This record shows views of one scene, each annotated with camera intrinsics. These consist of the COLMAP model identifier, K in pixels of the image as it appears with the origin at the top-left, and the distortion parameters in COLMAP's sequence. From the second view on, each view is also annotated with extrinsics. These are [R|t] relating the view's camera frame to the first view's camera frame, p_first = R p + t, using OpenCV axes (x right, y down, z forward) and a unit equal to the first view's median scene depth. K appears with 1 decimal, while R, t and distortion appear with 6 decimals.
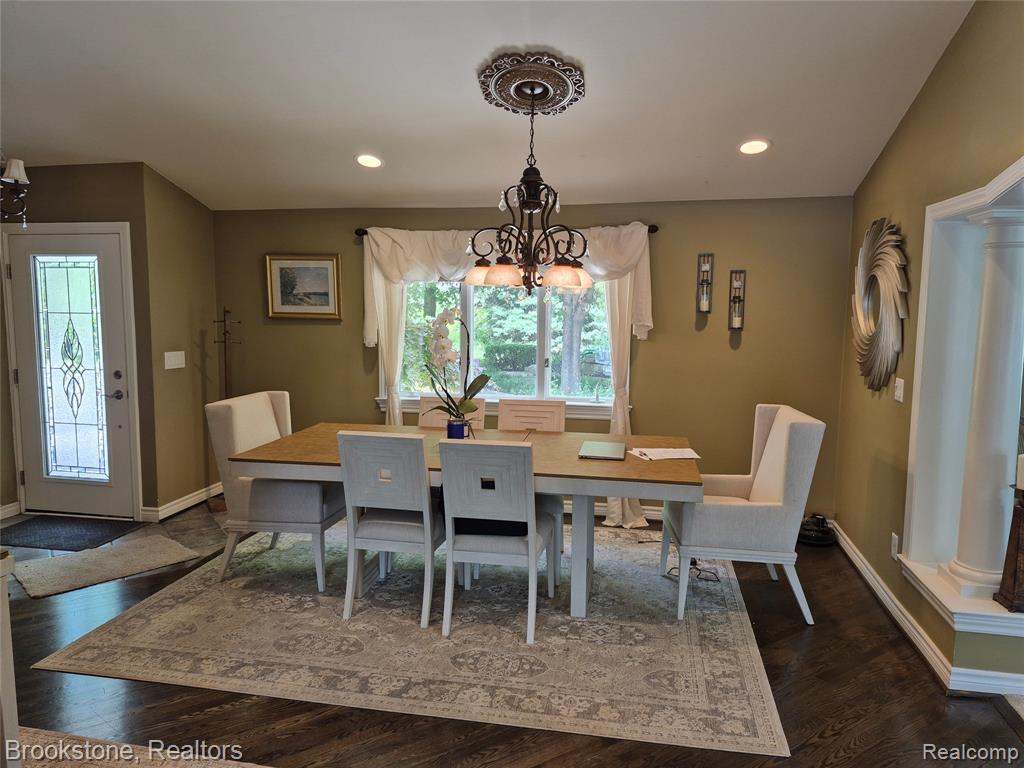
lens RADIAL K [[705.3, 0, 507.4], [0, 705.3, 383.9], [0, 0, 1]] dist [0.111660, -0.139180]
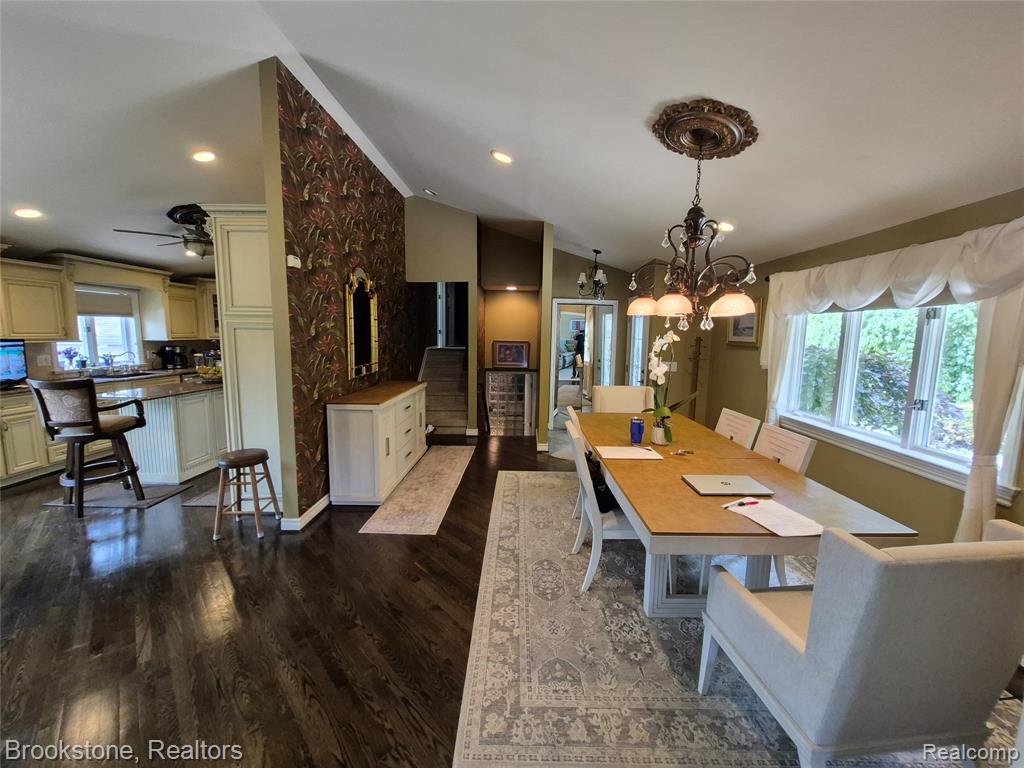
lens RADIAL K [[398.4, 0, 515.8], [0, 398.4, 378.5], [0, 0, 1]] dist [0.001506, -0.000619]
pose [[0.185254, 0.107975, -0.976741, 0.625277], [-0.125770, 0.988376, 0.085407, -0.059529], [0.974609, 0.107022, 0.196680, 0.642628]]
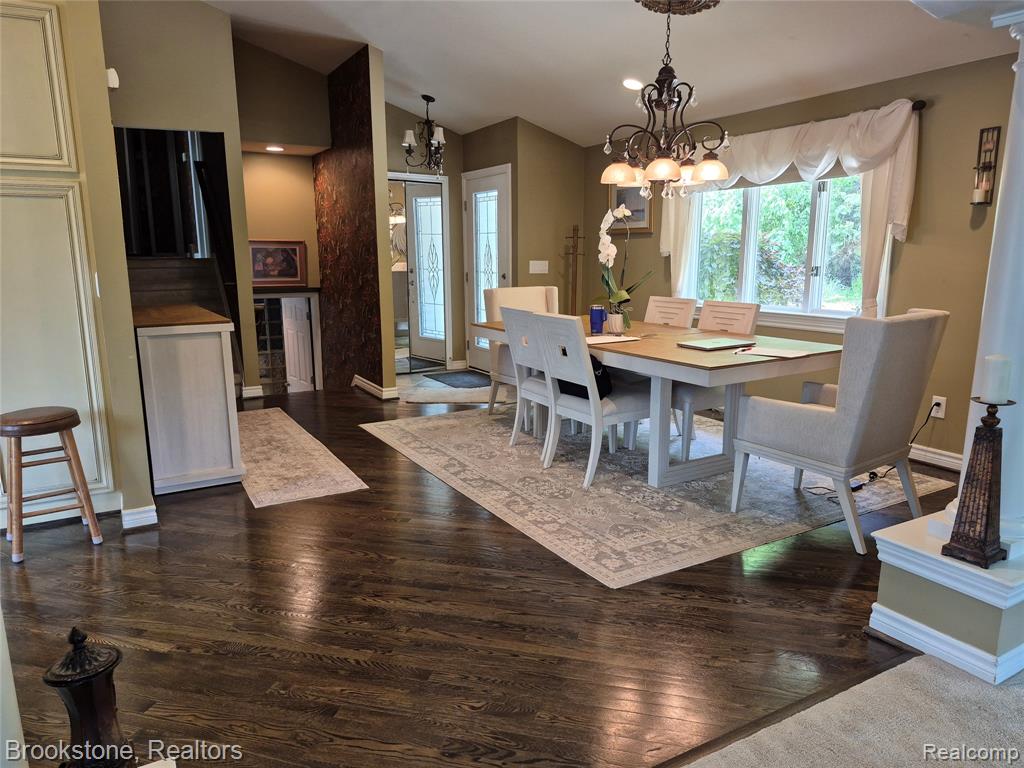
lens RADIAL K [[705.3, 0, 507.4], [0, 705.3, 383.9], [0, 0, 1]] dist [0.111660, -0.139180]
pose [[0.657323, 0.130168, -0.742282, 0.744601], [-0.074752, 0.991374, 0.107653, 0.067871], [0.749893, -0.015276, 0.661383, 0.107232]]
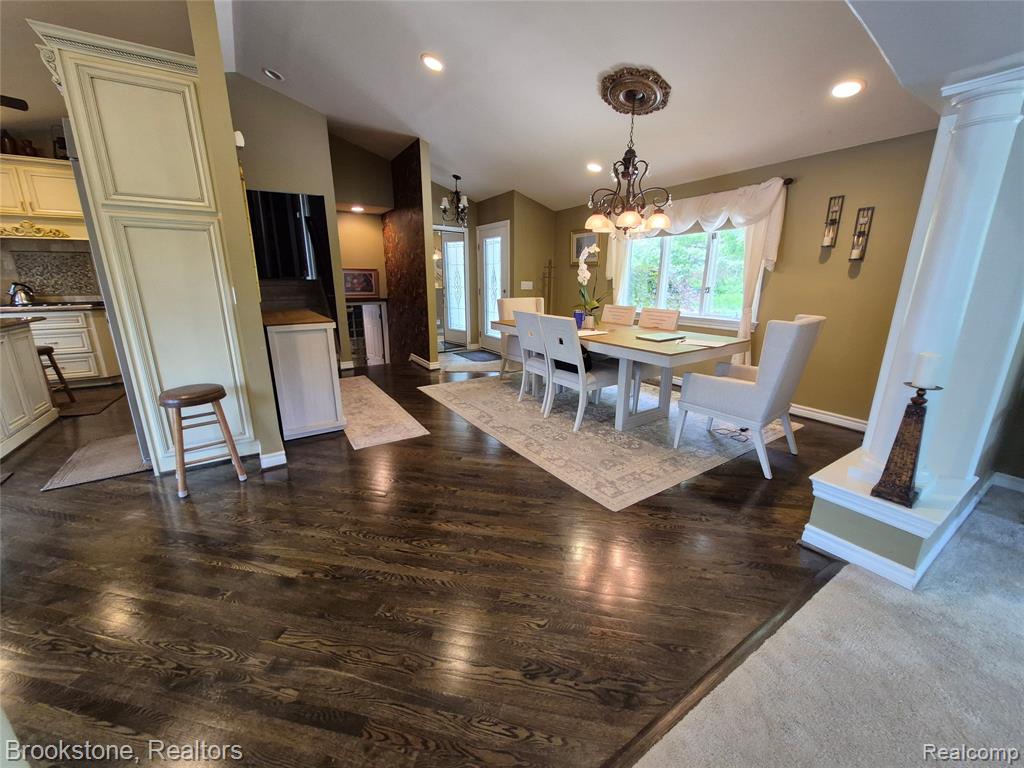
lens RADIAL K [[398.4, 0, 515.8], [0, 398.4, 378.5], [0, 0, 1]] dist [0.001506, -0.000619]
pose [[0.704298, 0.170364, -0.689159, 0.557381], [-0.078888, 0.983547, 0.162518, 0.071625], [0.705508, -0.060095, 0.706150, 0.169367]]
